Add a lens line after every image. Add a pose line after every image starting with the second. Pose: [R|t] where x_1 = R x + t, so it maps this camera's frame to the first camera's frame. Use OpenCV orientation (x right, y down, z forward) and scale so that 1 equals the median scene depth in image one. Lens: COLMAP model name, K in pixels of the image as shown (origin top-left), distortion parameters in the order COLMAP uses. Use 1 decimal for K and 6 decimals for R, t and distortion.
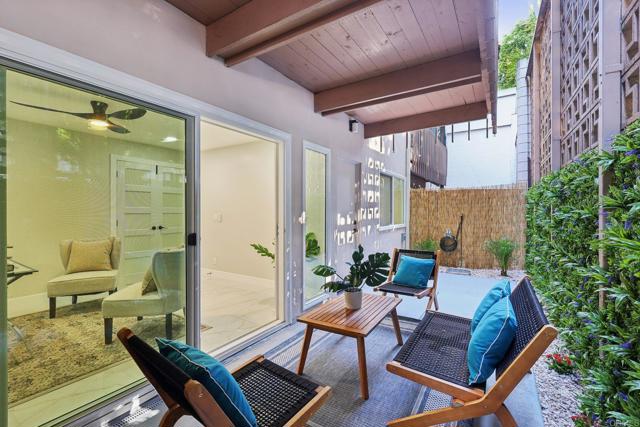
lens RADIAL K [[279.3, 0, 319.9], [0, 279.3, 205.2], [0, 0, 1]] dist [0.001417, 0.000067]
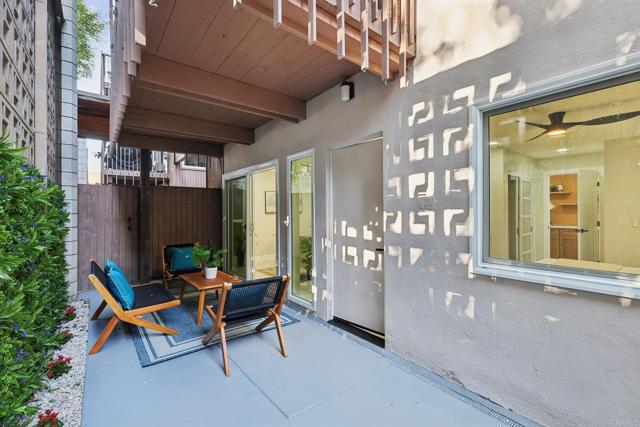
lens RADIAL K [[279.3, 0, 319.9], [0, 279.3, 205.2], [0, 0, 1]] dist [0.001417, 0.000067]
pose [[-0.312222, -0.054389, -0.948451, 0.675254], [-0.007682, 0.998472, -0.054729, 0.027790], [0.949978, -0.009802, -0.312162, 1.000971]]
